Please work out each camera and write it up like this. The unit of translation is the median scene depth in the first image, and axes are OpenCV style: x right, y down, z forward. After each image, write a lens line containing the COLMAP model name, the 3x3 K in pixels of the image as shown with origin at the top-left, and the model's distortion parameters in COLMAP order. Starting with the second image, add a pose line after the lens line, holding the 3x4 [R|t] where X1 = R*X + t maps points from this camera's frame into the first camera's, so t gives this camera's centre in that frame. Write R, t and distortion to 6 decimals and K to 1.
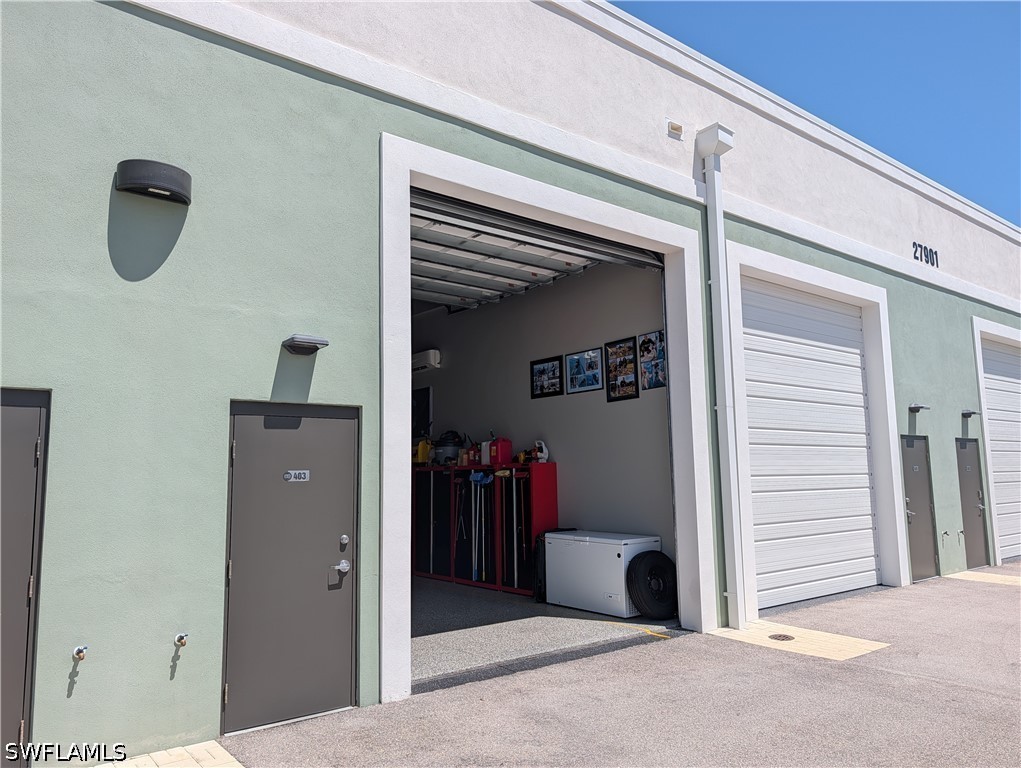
lens RADIAL K [[739.6, 0, 512.2], [0, 739.6, 385.7], [0, 0, 1]] dist [0.041530, -0.037184]
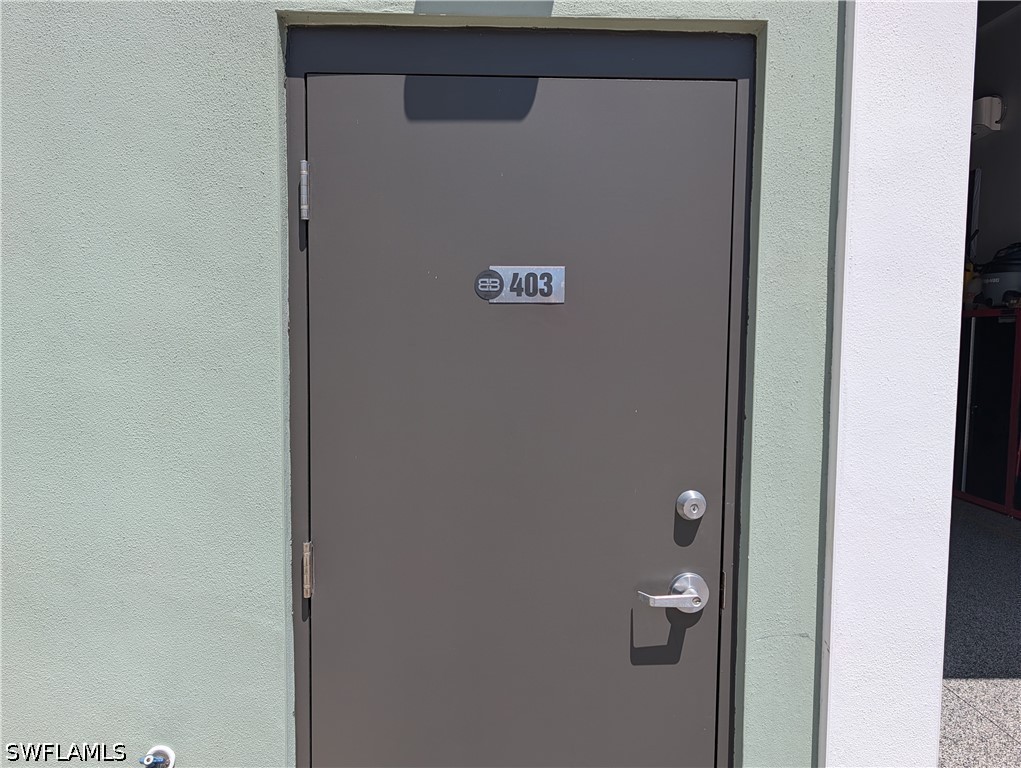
lens RADIAL K [[739.6, 0, 511.5], [0, 739.6, 386.3], [0, 0, 1]] dist [0.041530, -0.037184]
pose [[0.803814, 0.064704, -0.591351, -0.109935], [0.051169, 0.982863, 0.177095, 0.103008], [0.592676, -0.172610, 0.786728, 0.716881]]
